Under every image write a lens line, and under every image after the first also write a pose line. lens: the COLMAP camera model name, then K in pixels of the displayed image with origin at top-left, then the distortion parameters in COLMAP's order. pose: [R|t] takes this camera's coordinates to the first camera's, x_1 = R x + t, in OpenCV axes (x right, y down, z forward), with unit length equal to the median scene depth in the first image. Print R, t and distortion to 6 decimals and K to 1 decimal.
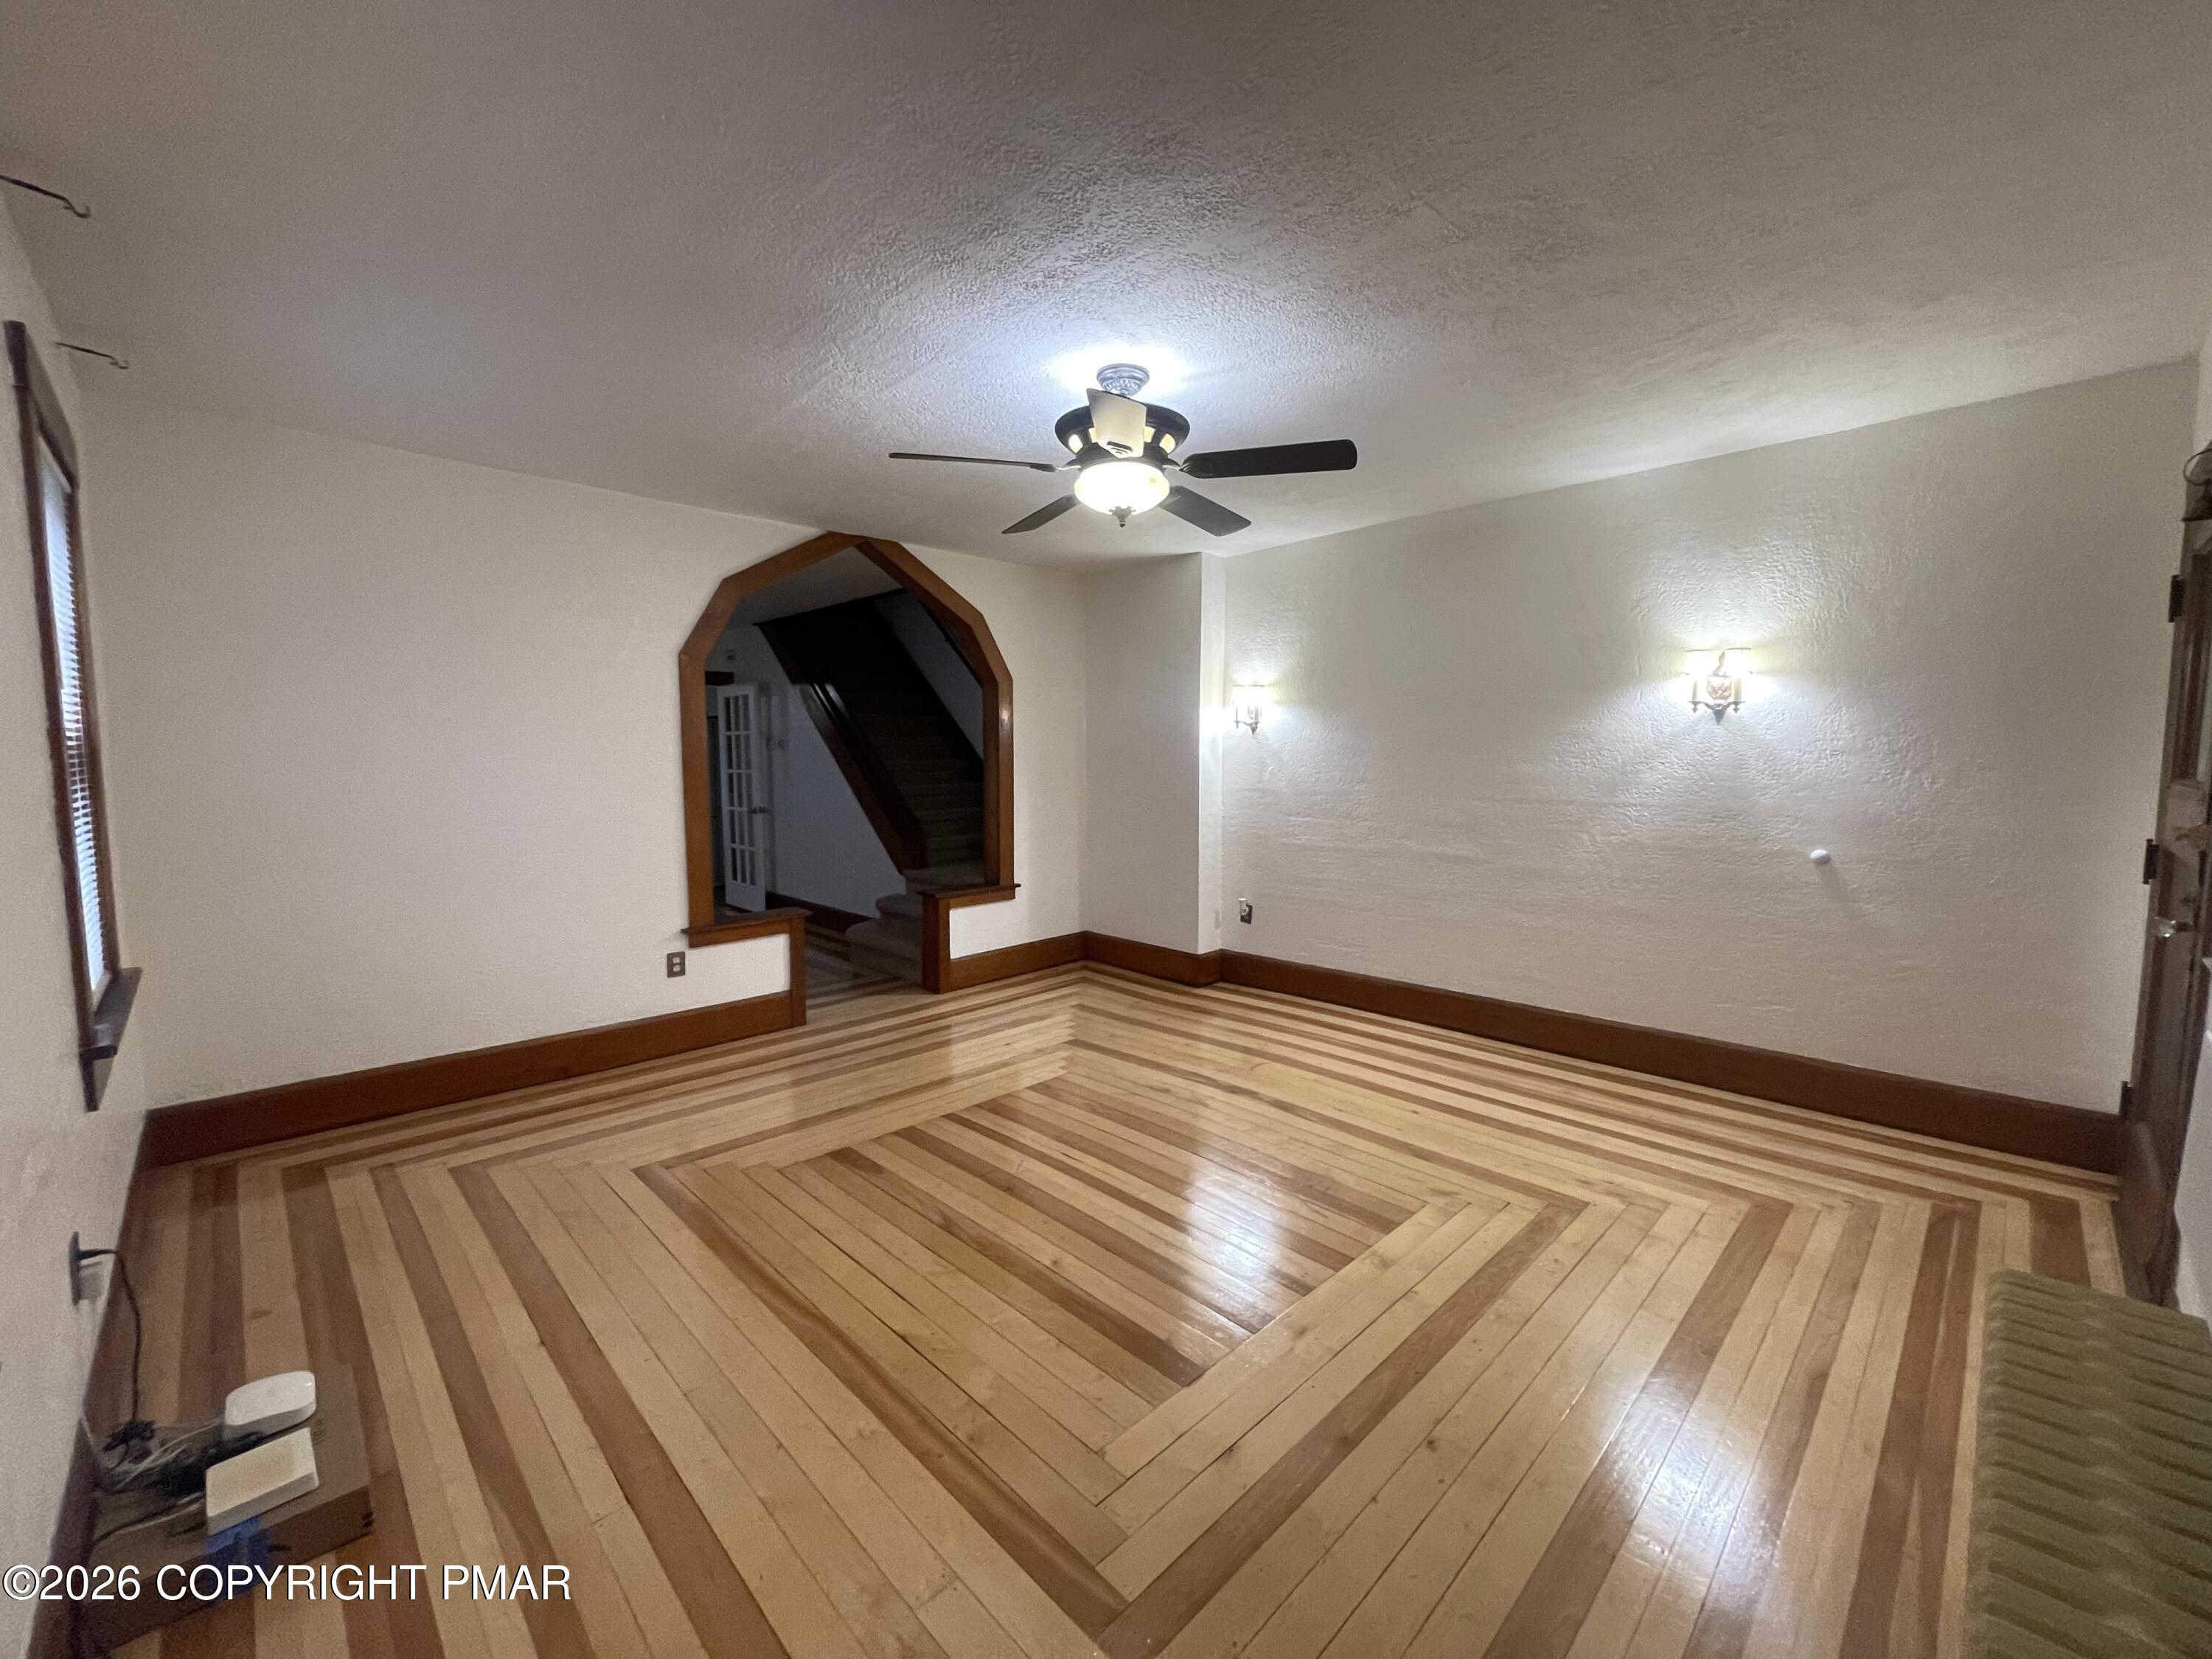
lens RADIAL K [[894.3, 0, 1099.9], [0, 894.3, 827.3], [0, 0, 1]] dist [0.000010, 0.000526]
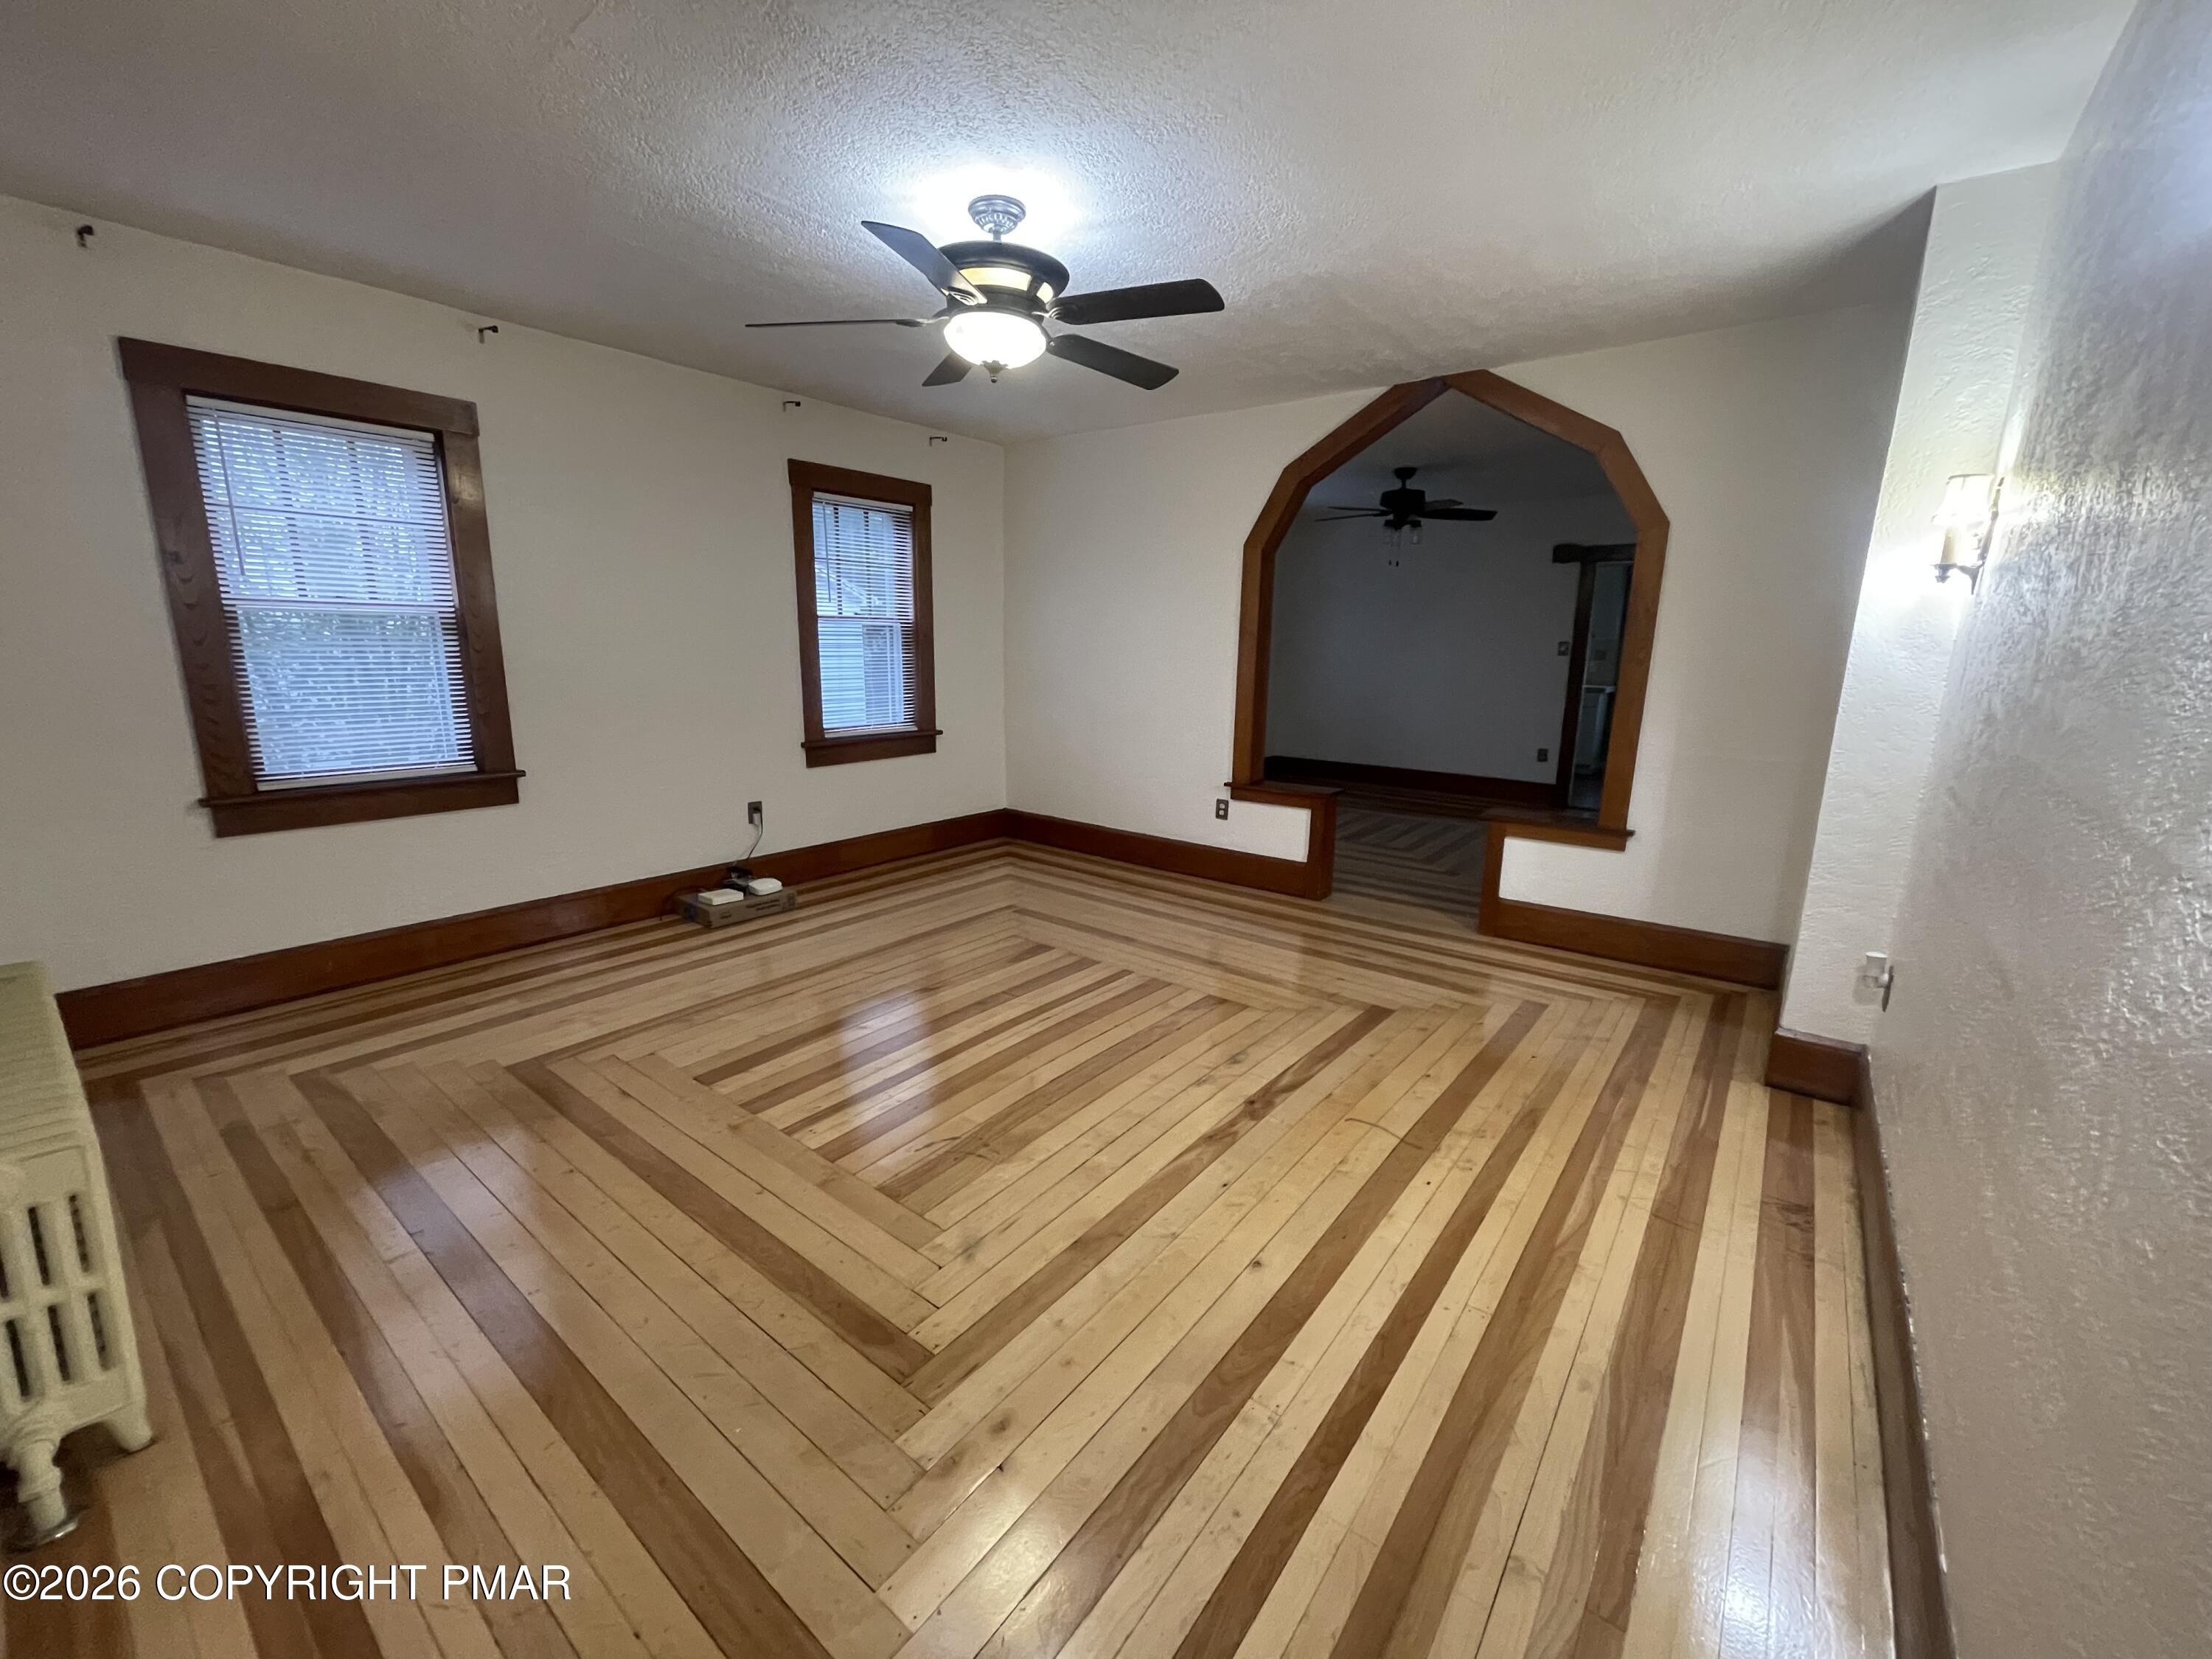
lens RADIAL K [[892.6, 0, 1100.0], [0, 892.6, 826.7], [0, 0, 1]] dist [-0.000180, -0.000086]
pose [[0.128703, 0.210406, -0.969105, 0.722013], [-0.095385, 0.975328, 0.199090, -0.052469], [0.987085, 0.066815, 0.145597, 0.689016]]
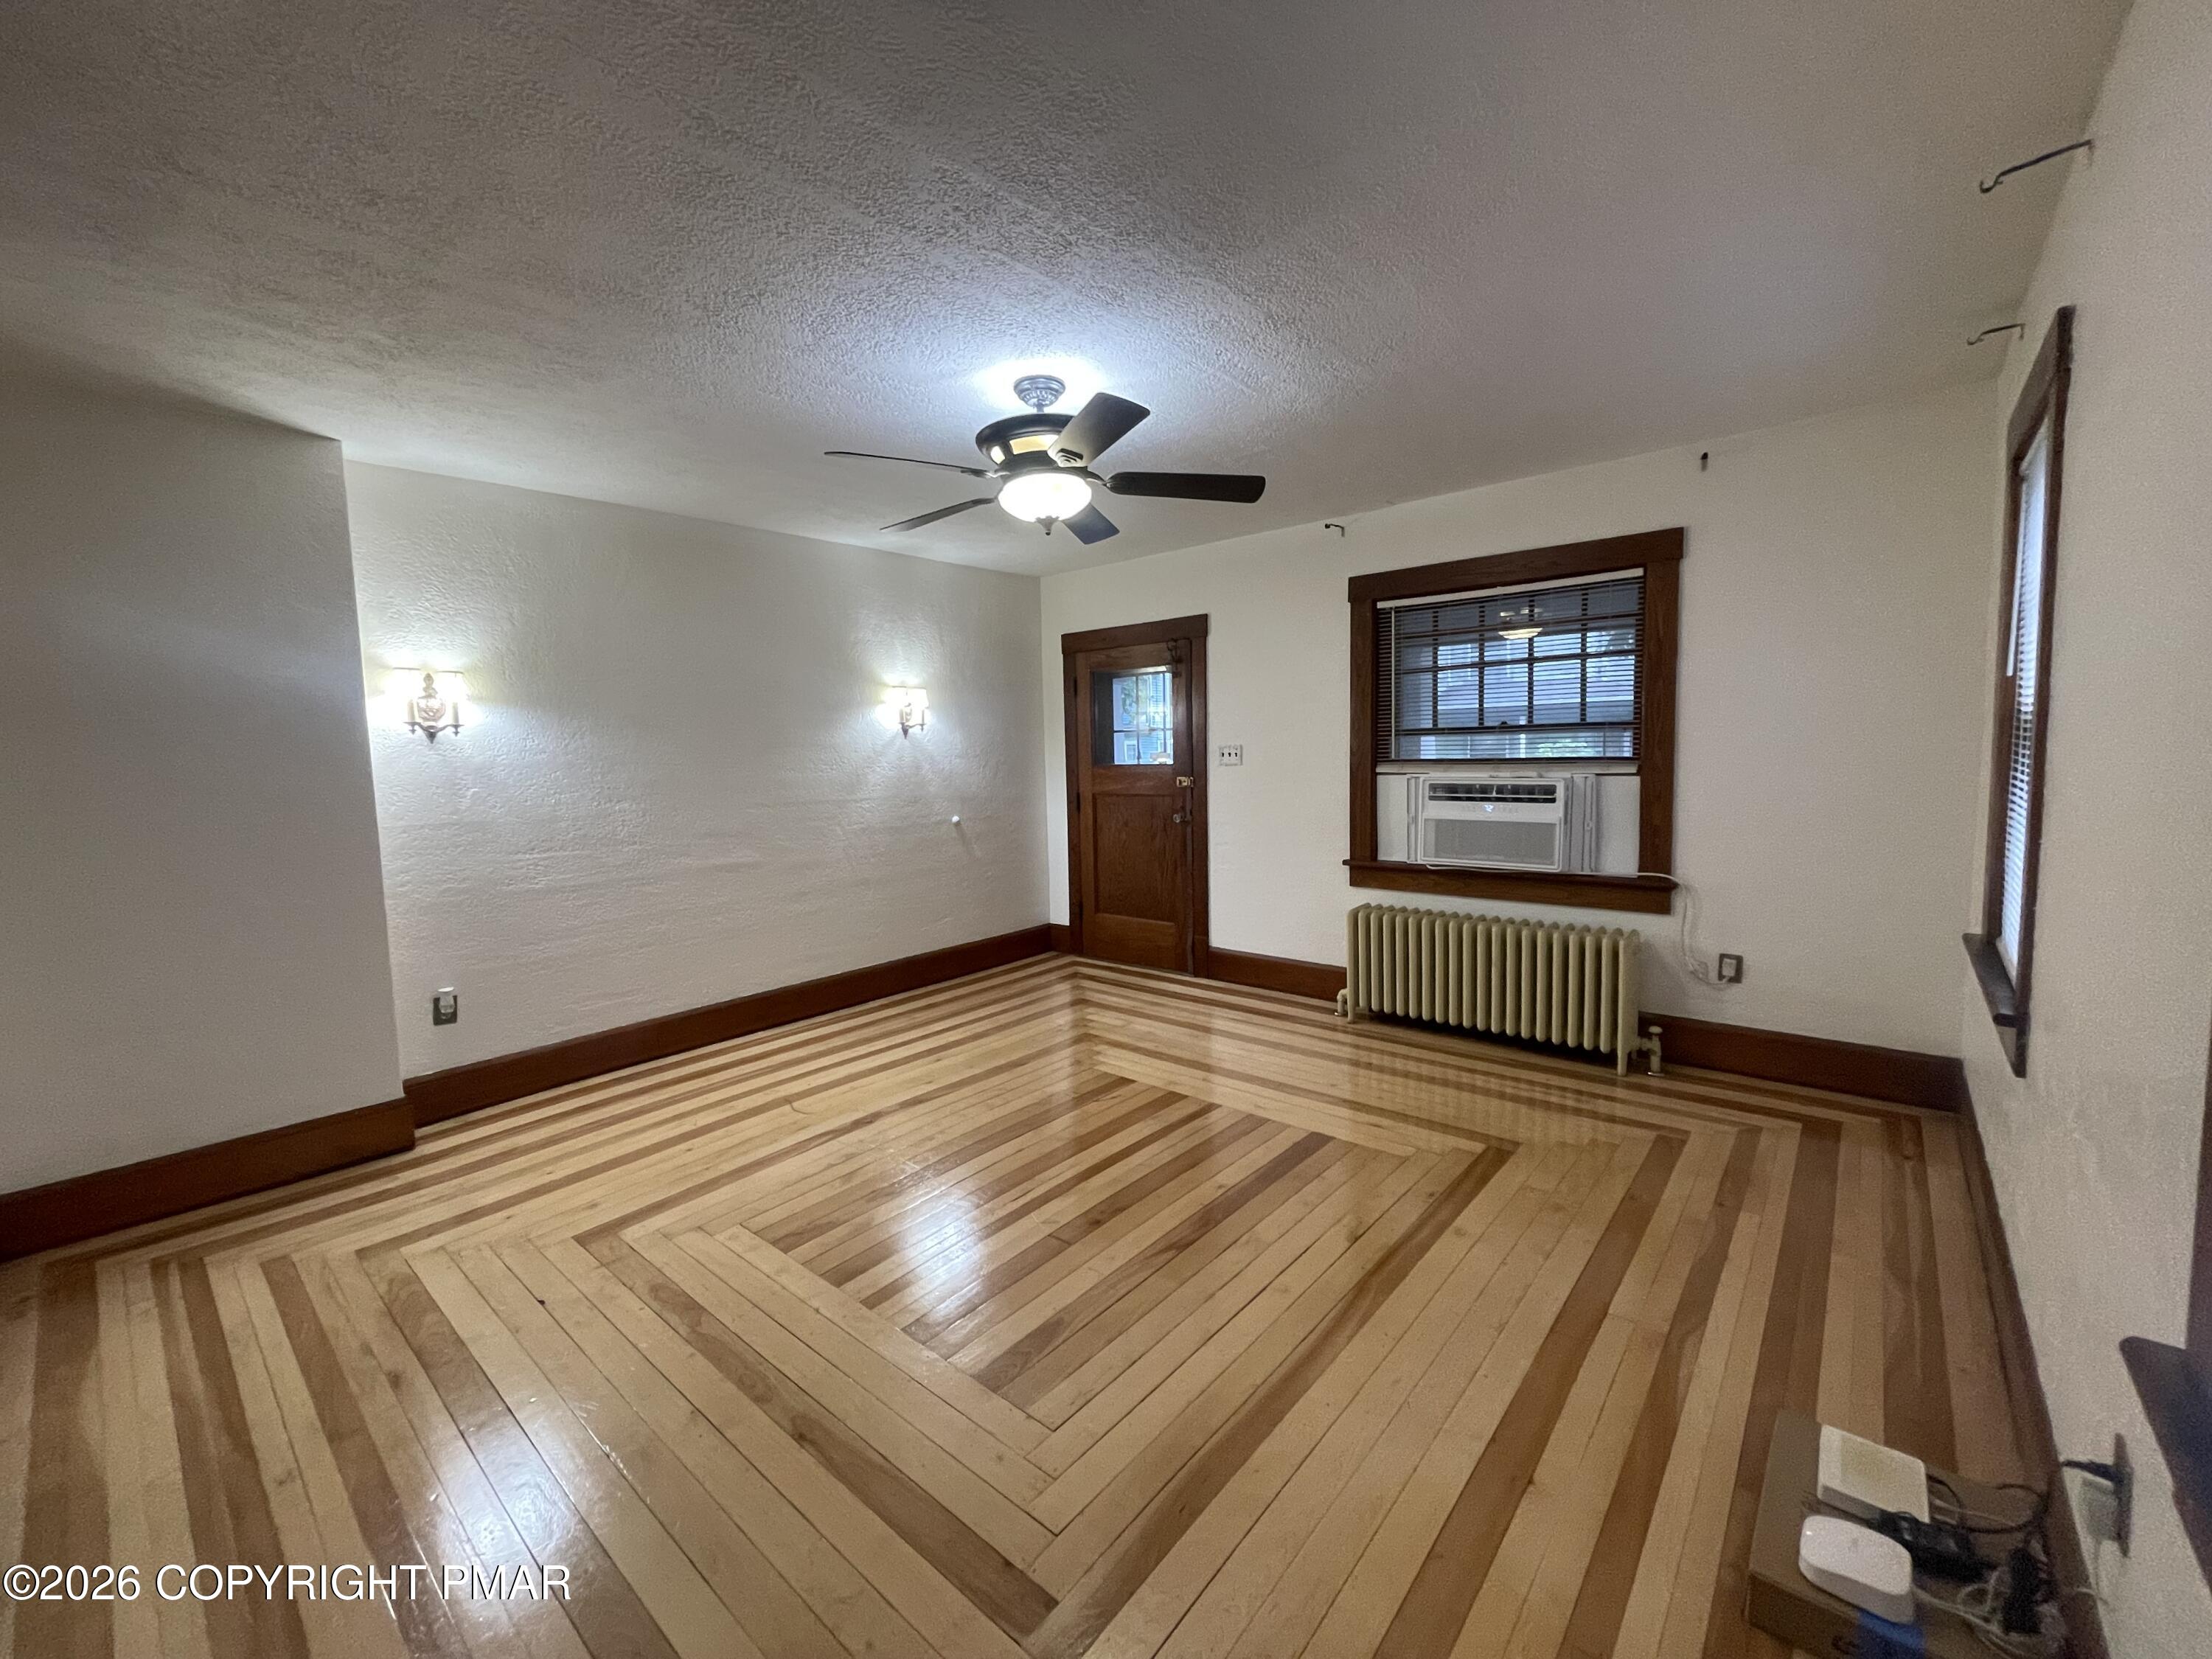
lens RADIAL K [[873.4, 0, 1109.5], [0, 873.4, 825.0], [0, 0, 1]] dist [-0.026760, 0.000077]
pose [[-0.093289, -0.073974, 0.992887, -0.680983], [0.111405, 0.990198, 0.084241, -0.053017], [-0.989387, 0.118472, -0.084133, 0.722075]]
